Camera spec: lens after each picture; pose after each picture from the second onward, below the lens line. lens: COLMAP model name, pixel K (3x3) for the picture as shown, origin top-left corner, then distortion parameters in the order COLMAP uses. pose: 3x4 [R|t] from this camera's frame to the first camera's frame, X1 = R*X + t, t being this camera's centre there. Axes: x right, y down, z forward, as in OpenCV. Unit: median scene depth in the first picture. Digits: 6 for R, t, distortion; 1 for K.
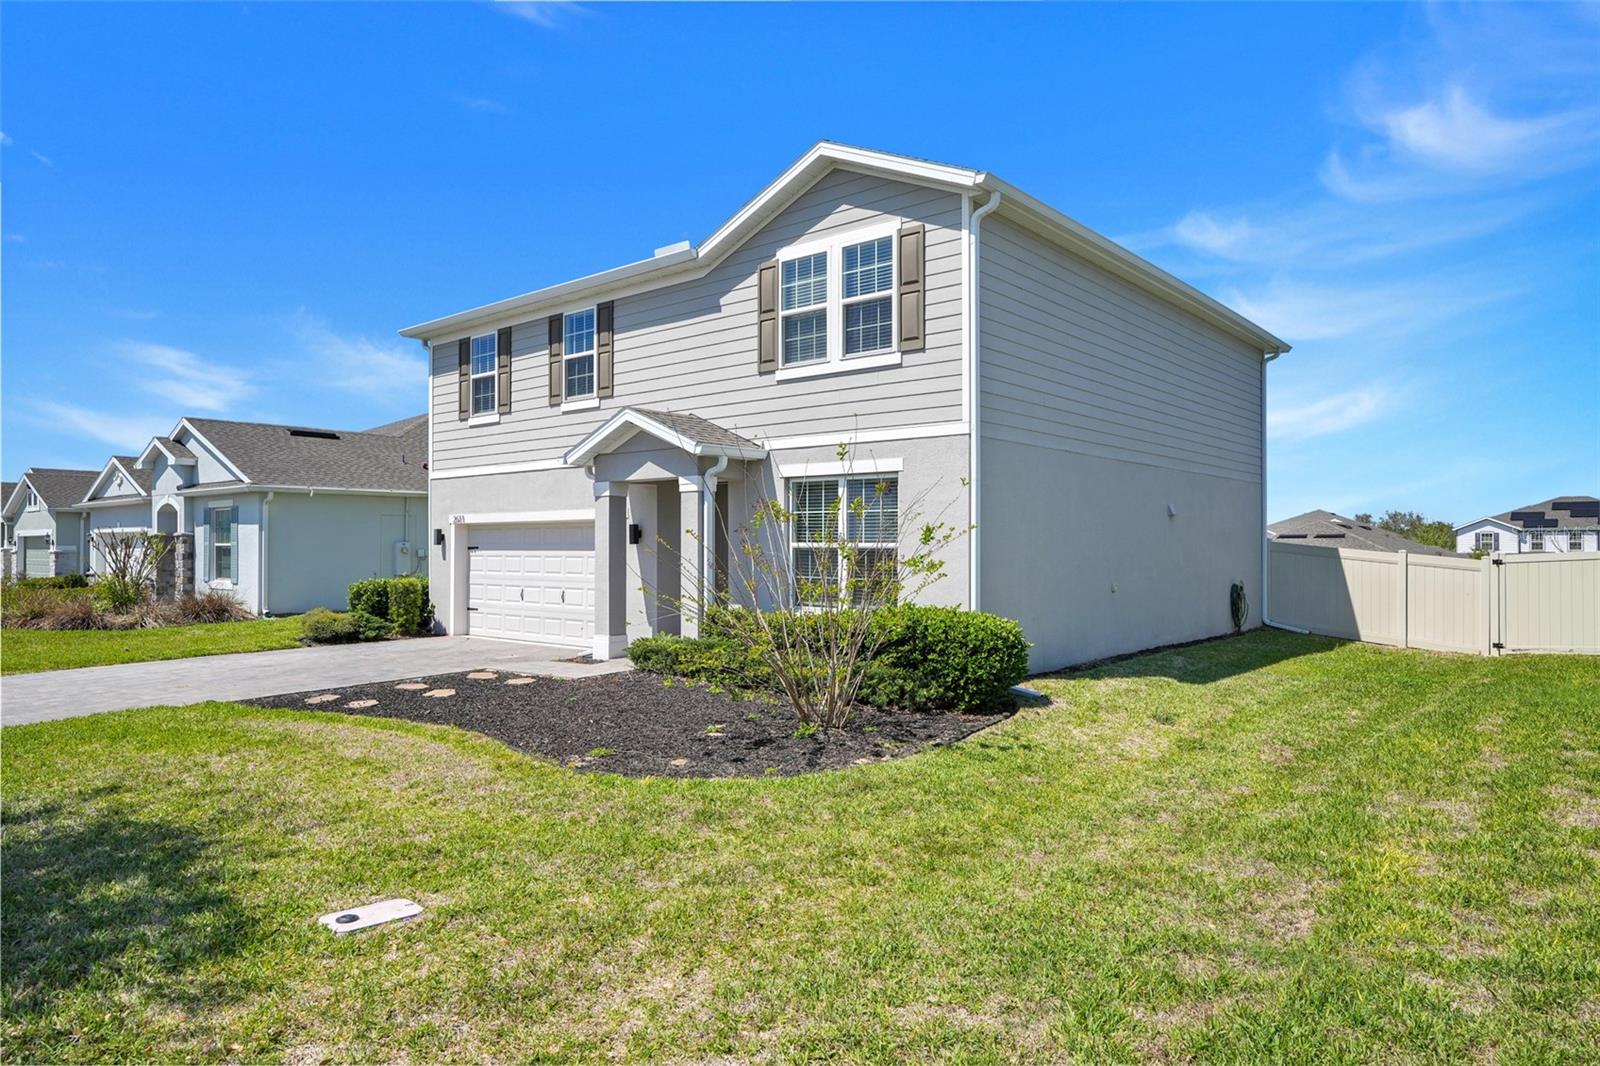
lens RADIAL K [[994.5, 0, 796.8], [0, 994.5, 541.2], [0, 0, 1]] dist [-0.000286, 0.001013]
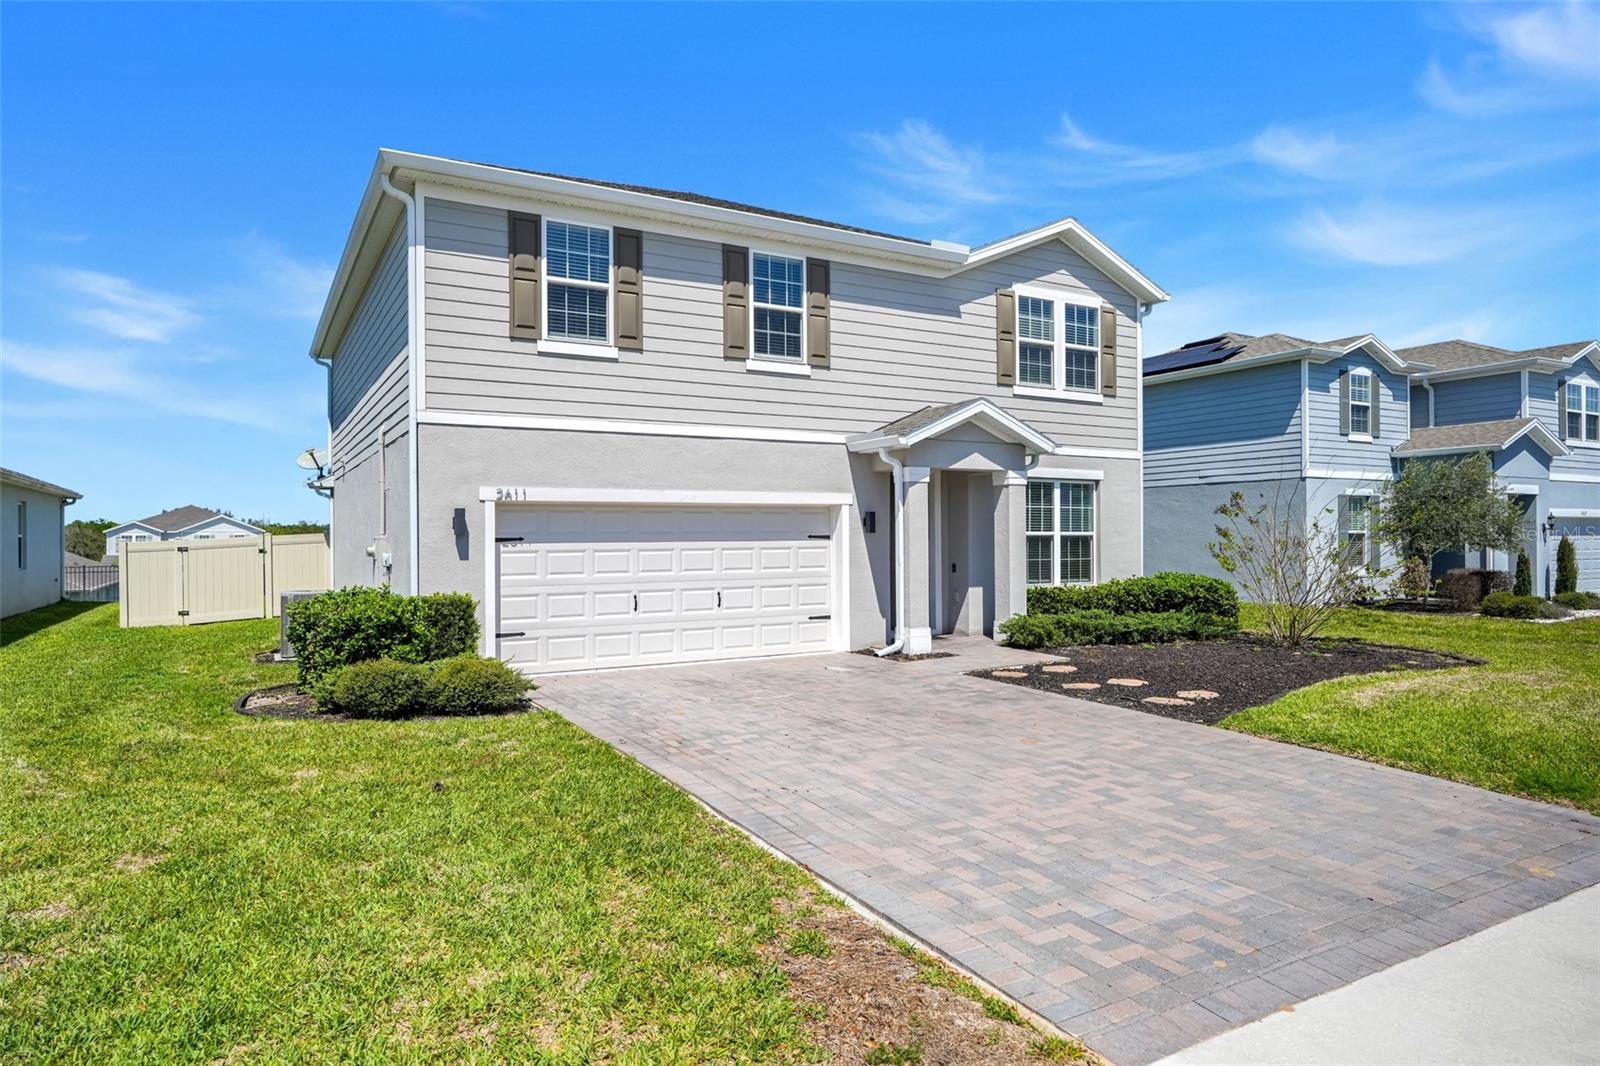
lens RADIAL K [[957.0, 0, 803.5], [0, 957.0, 537.7], [0, 0, 1]] dist [0.003599, 0.001569]
pose [[0.335608, -0.002165, 0.941999, -1.161665], [0.000598, 0.999998, 0.002085, 0.006213], [-0.942002, -0.000136, 0.335608, 0.846108]]
